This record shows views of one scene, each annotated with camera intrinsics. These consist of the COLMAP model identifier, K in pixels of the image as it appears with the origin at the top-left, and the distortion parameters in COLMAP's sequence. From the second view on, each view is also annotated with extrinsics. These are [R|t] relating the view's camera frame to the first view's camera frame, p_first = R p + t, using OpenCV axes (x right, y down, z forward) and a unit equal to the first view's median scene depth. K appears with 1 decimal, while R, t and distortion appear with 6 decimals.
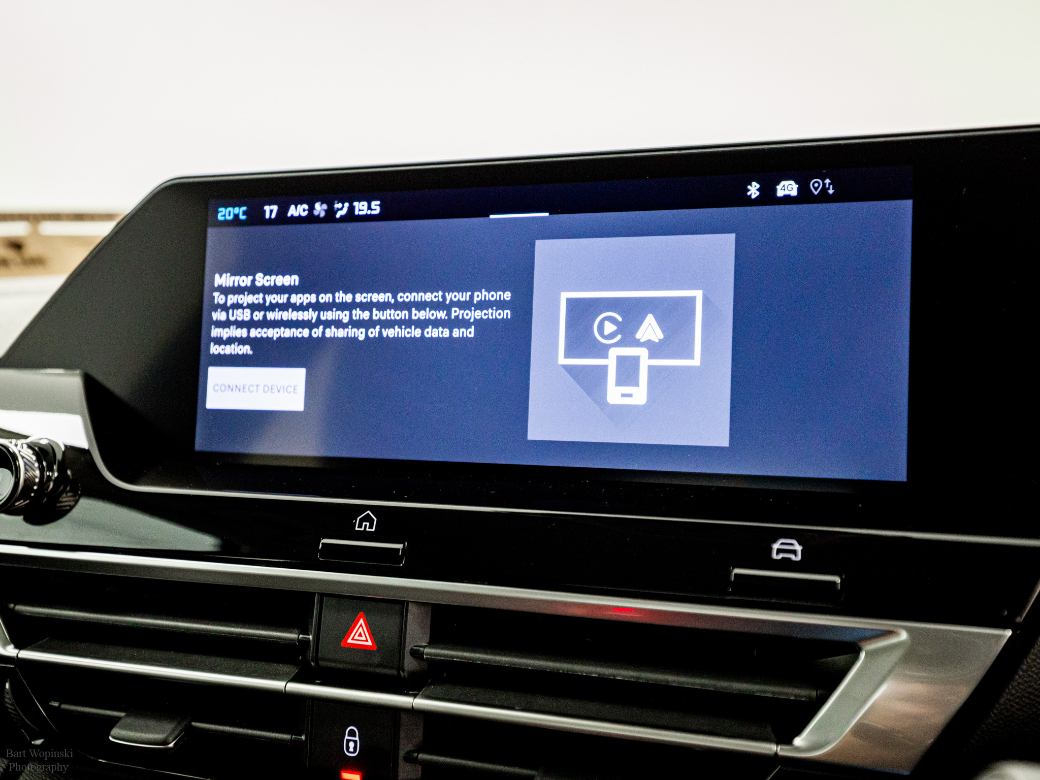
lens RADIAL K [[1141.6, 0, 520.0], [0, 1141.6, 390.0], [0, 0, 1]] dist [0.010963, 0.009792]
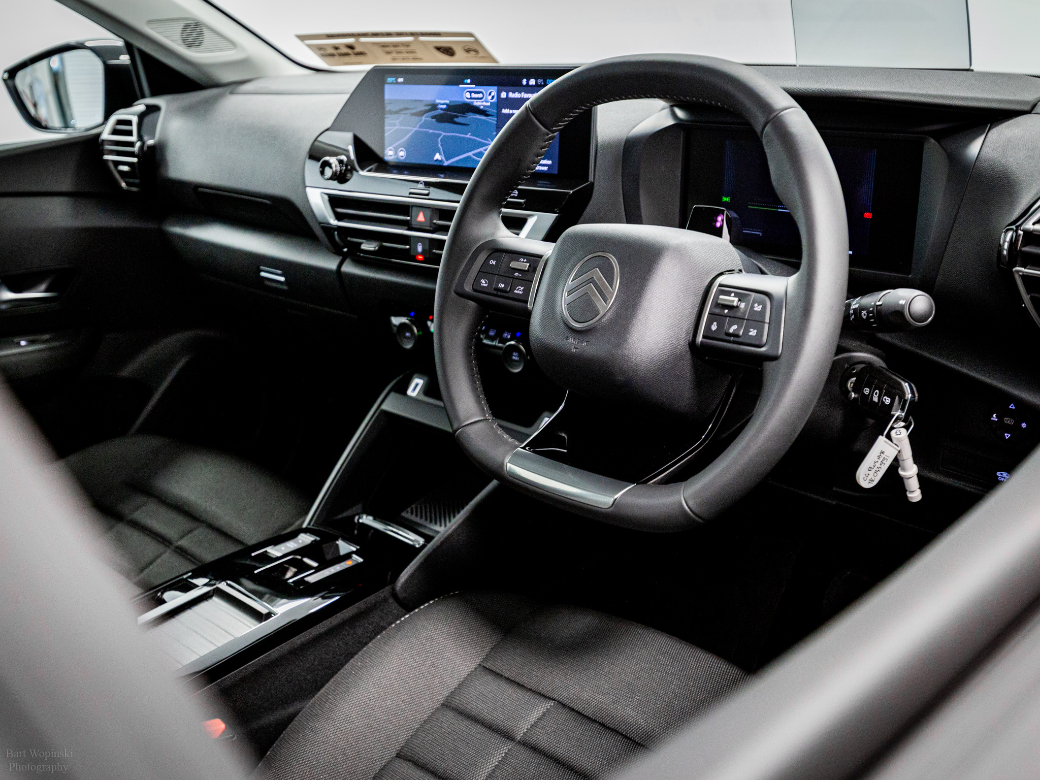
lens RADIAL K [[1069.2, 0, 520.0], [0, 1069.2, 390.0], [0, 0, 1]] dist [-0.077663, 0.003489]
pose [[0.946045, 0.069147, -0.316573, 1.183477], [0.032977, 0.951349, 0.306345, -0.262207], [0.322354, -0.300256, 0.897738, -1.923762]]
